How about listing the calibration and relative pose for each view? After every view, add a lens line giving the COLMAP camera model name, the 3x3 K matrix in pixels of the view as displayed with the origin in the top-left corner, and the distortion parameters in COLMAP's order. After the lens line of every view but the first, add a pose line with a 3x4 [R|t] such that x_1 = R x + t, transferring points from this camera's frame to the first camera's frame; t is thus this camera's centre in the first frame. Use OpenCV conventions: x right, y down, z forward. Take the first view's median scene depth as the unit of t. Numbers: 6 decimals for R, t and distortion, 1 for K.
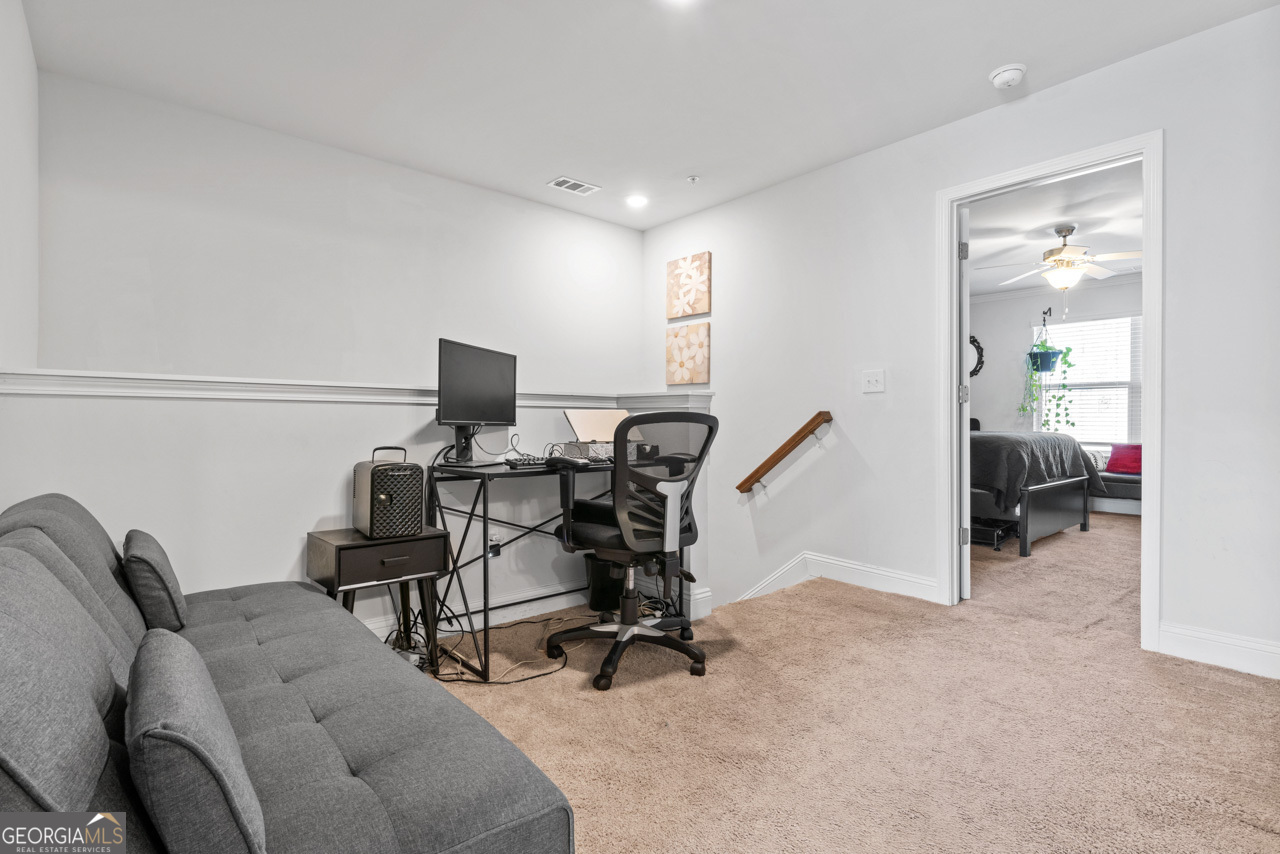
lens RADIAL K [[623.8, 0, 637.8], [0, 623.8, 422.2], [0, 0, 1]] dist [0.003417, 0.000894]
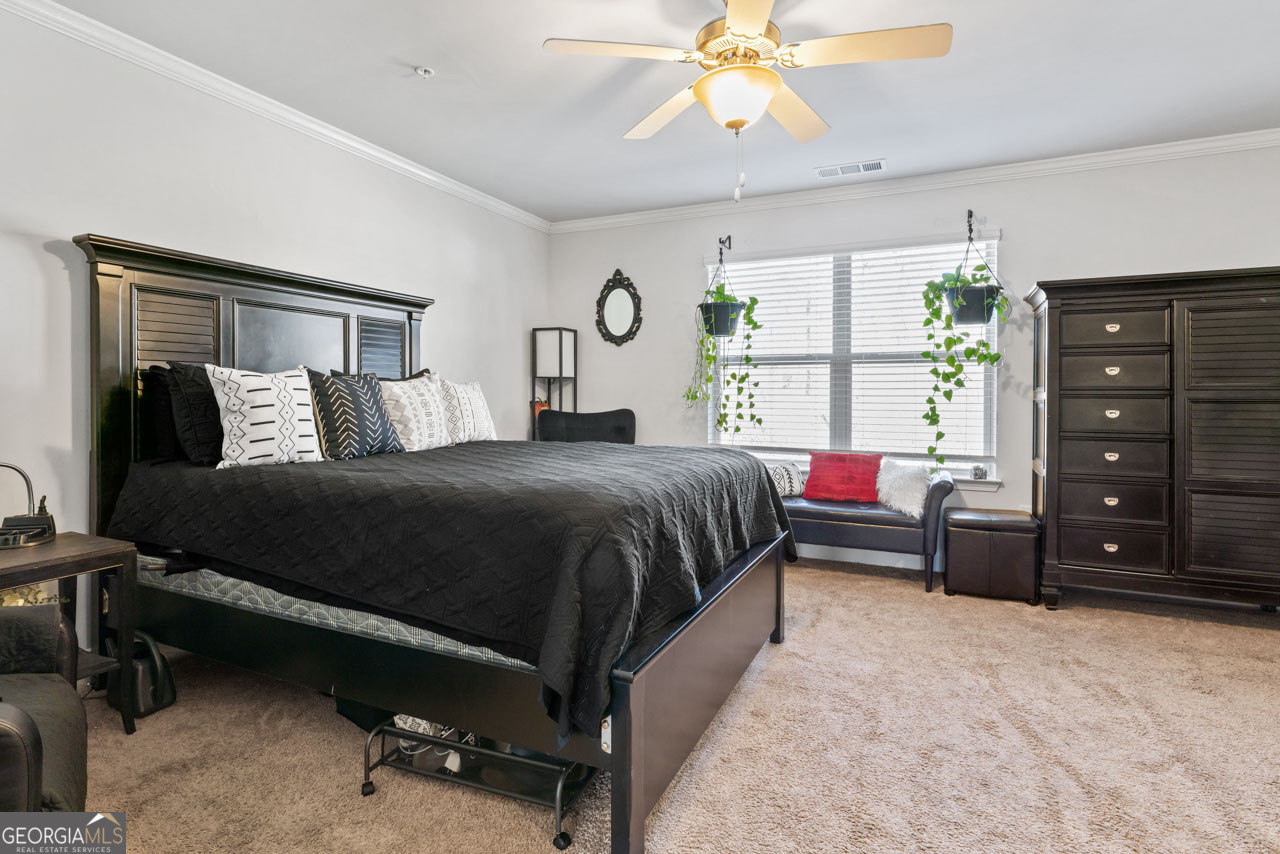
lens RADIAL K [[623.8, 0, 658.5], [0, 623.8, 389.1], [0, 0, 1]] dist [0.003417, 0.000894]
pose [[0.905110, 0.002361, 0.425172, 0.336484], [0.002195, 0.999945, -0.010226, -0.021755], [-0.425172, 0.010188, 0.905055, 0.474167]]
